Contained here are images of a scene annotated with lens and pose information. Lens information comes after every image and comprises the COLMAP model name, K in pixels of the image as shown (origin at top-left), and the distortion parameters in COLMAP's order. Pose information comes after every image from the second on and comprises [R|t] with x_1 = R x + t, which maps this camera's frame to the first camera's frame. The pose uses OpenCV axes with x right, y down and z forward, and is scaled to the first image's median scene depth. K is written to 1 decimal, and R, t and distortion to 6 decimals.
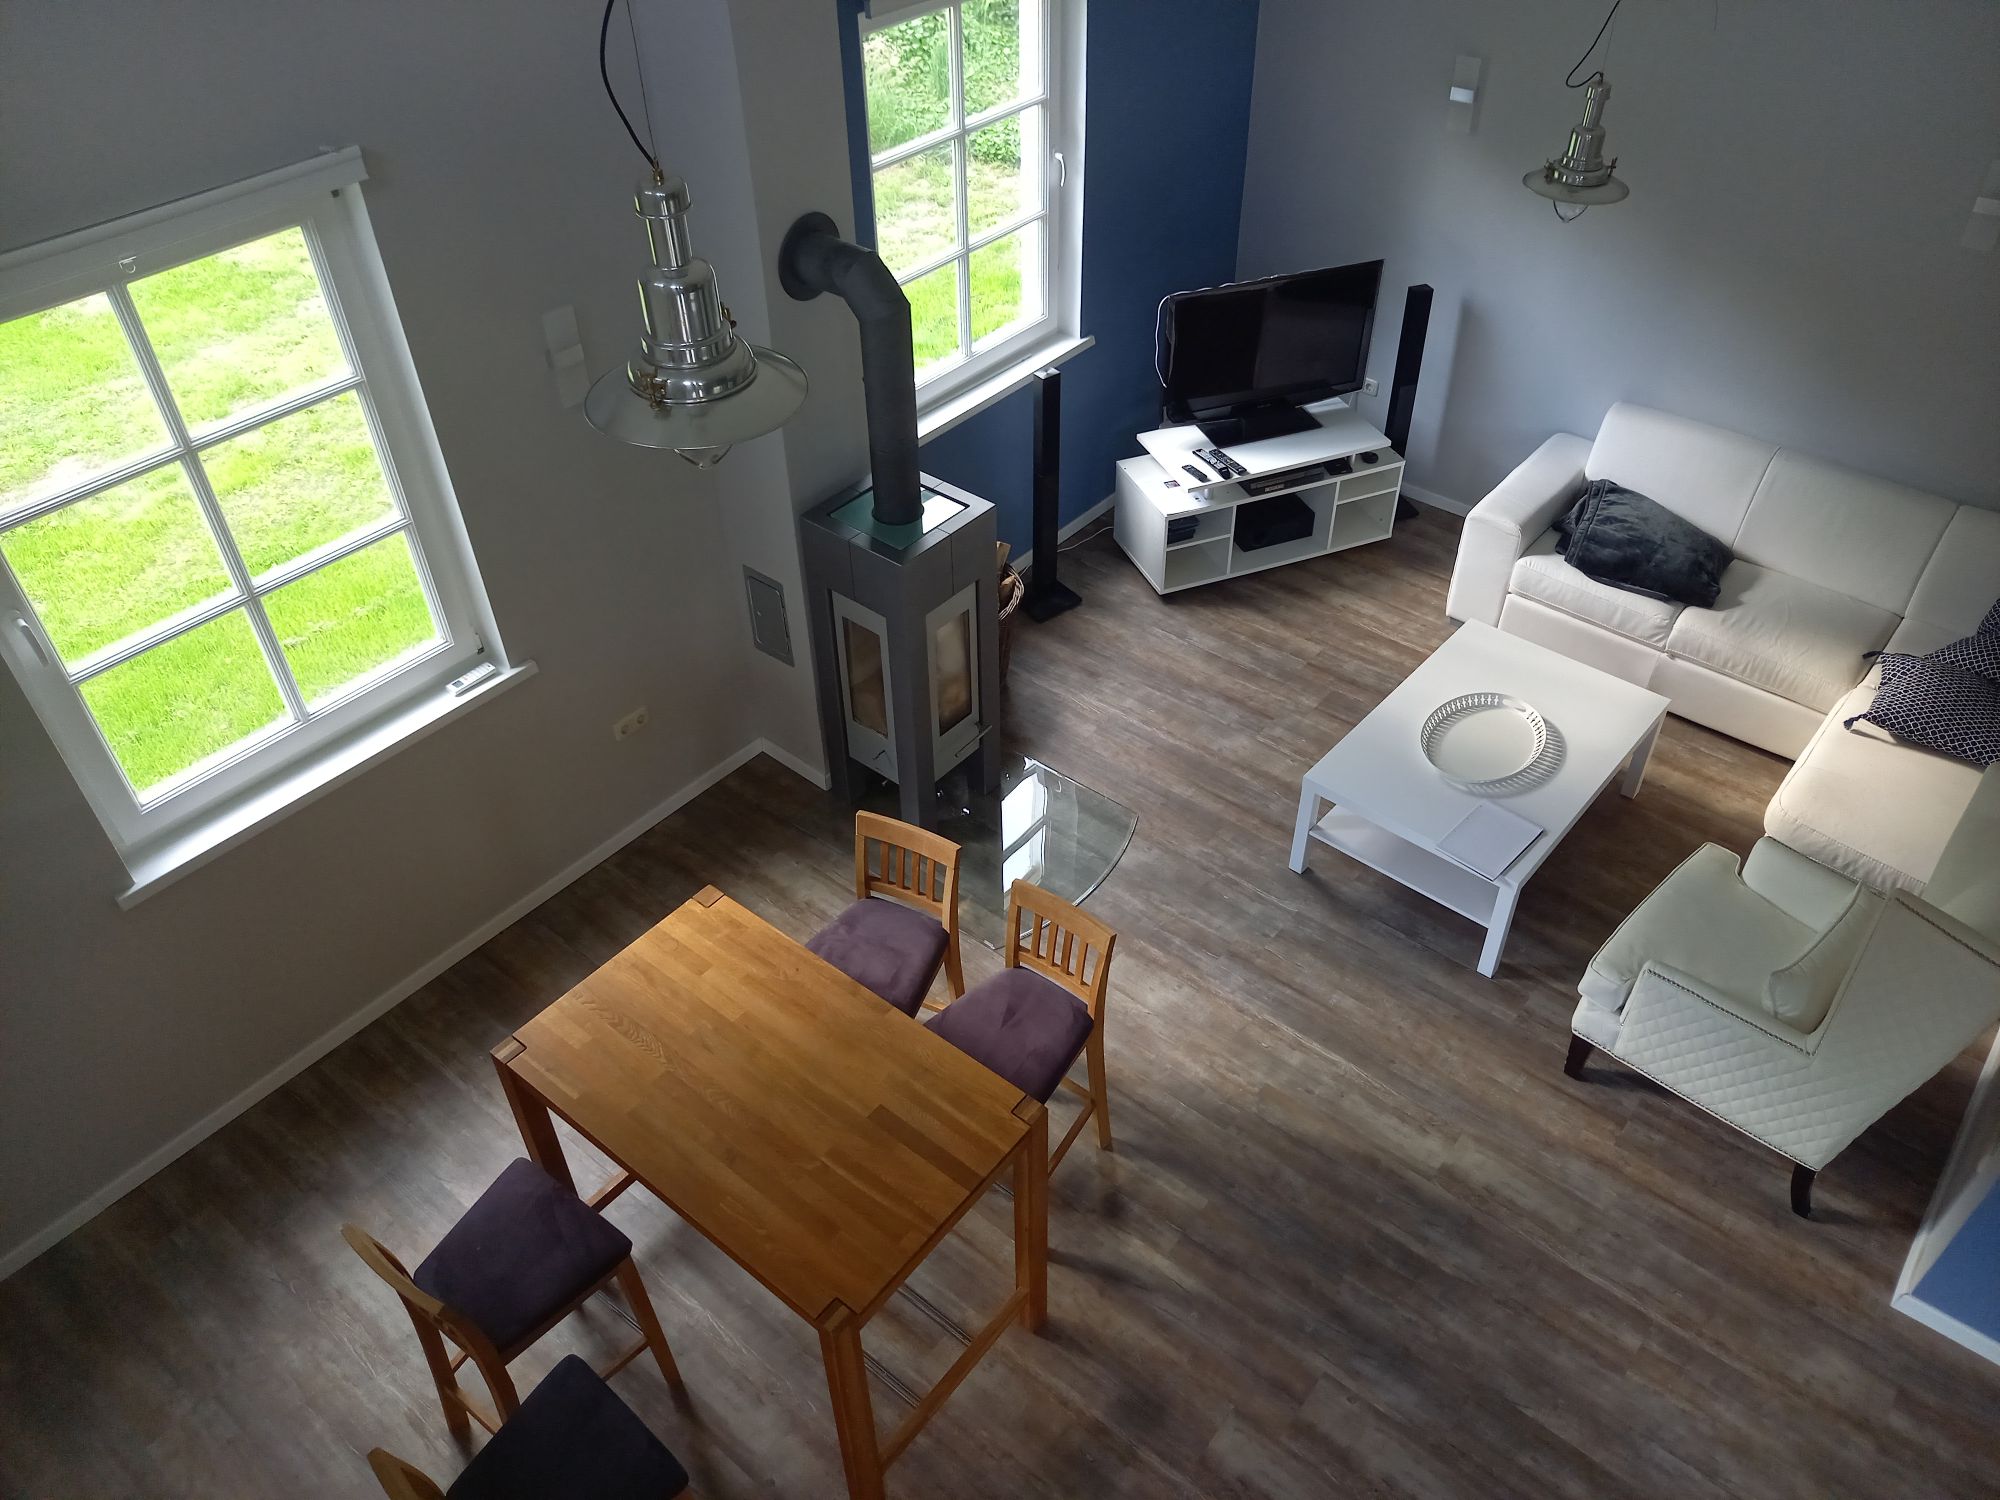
lens RADIAL K [[1483.0, 0, 1000.0], [0, 1483.0, 750.0], [0, 0, 1]] dist [0.004054, 0.000486]
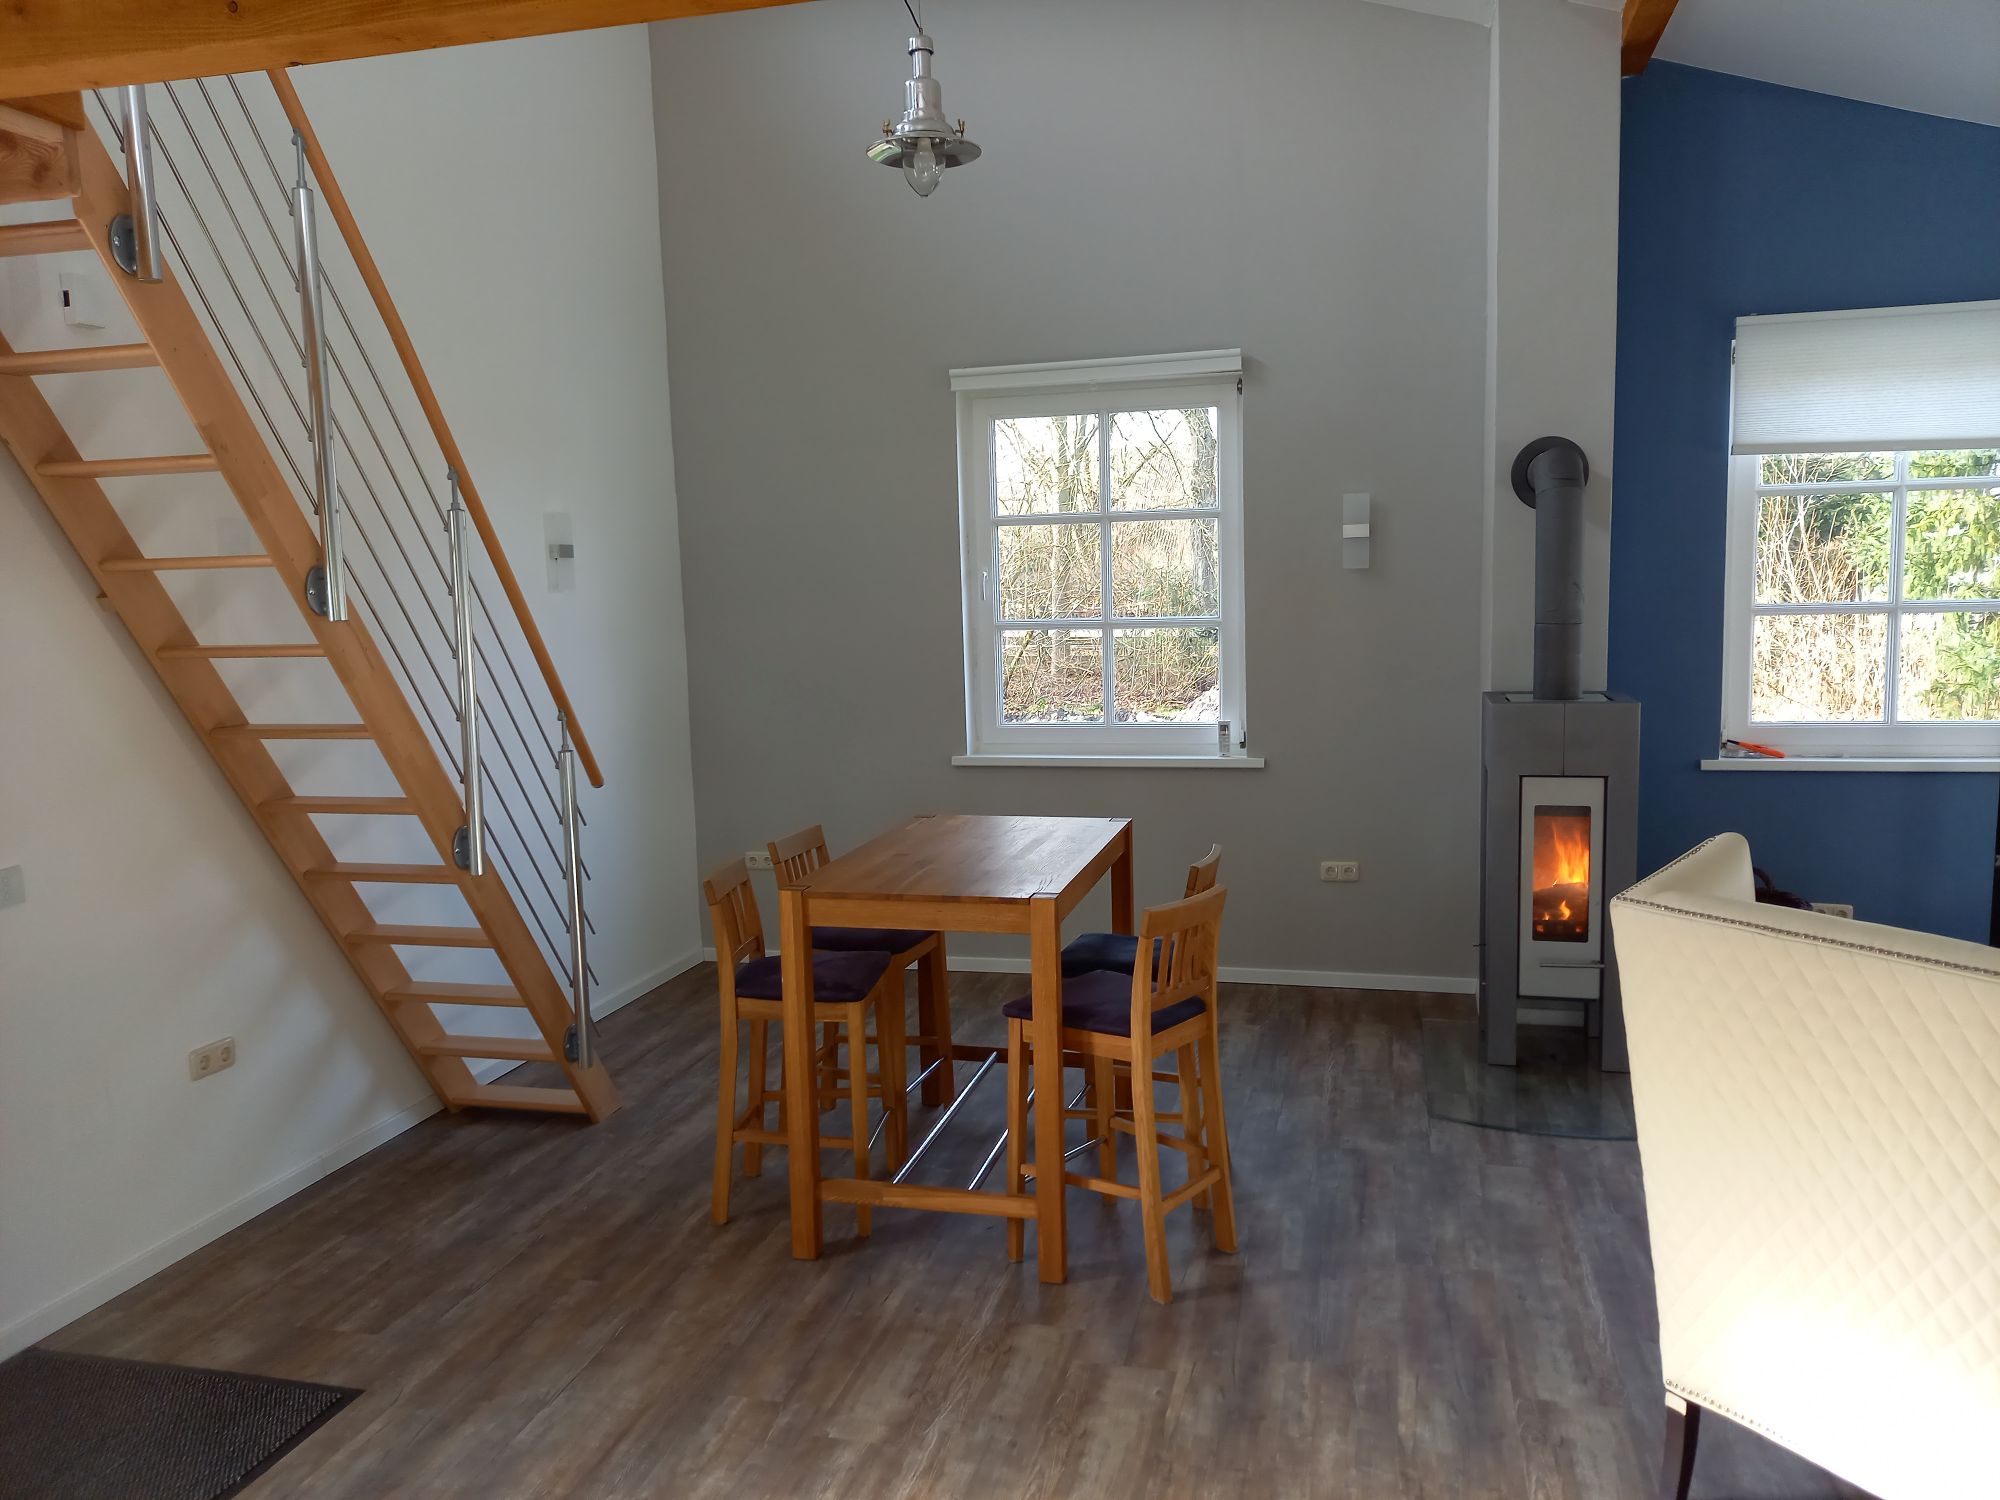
lens RADIAL K [[1461.6, 0, 1016.4], [0, 1461.6, 745.0], [0, 0, 1]] dist [0.033471, -0.005008]
pose [[0.433165, 0.111080, -0.894444, 0.580352], [-0.575511, 0.797823, -0.179630, 0.225658], [0.693654, 0.592571, 0.409517, 0.264349]]
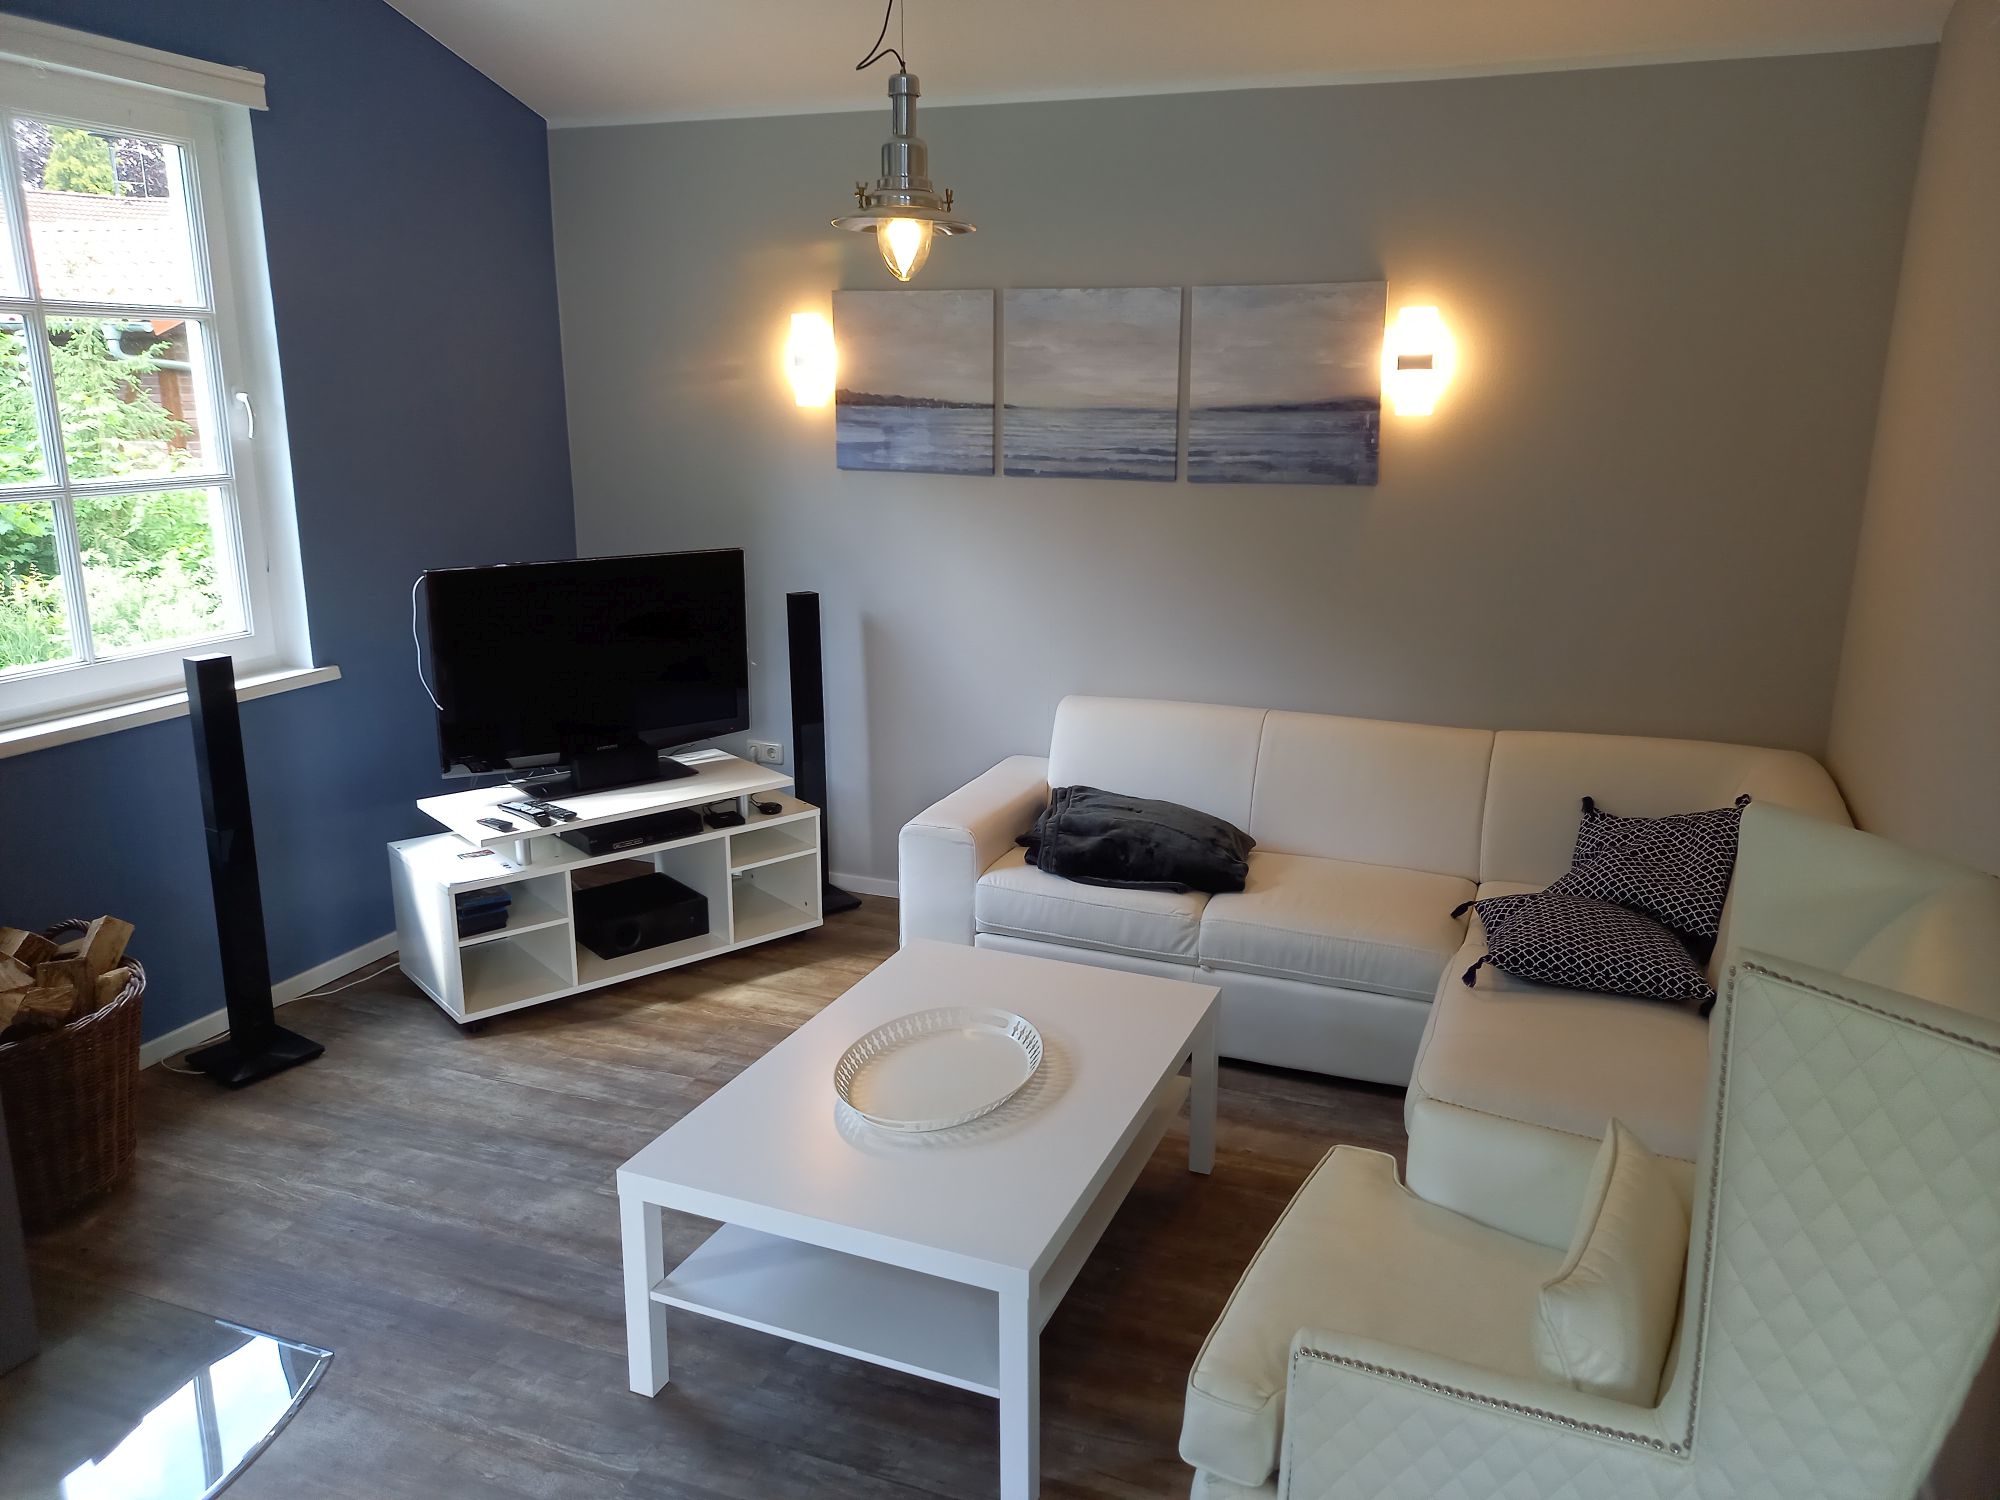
lens RADIAL K [[1461.6, 0, 1016.4], [0, 1461.6, 745.0], [0, 0, 1]] dist [0.033471, -0.005008]
pose [[0.947436, -0.058545, 0.314543, 0.157278], [0.194825, 0.885398, -0.422035, 0.110841], [-0.253788, 0.461132, 0.850264, 0.390556]]
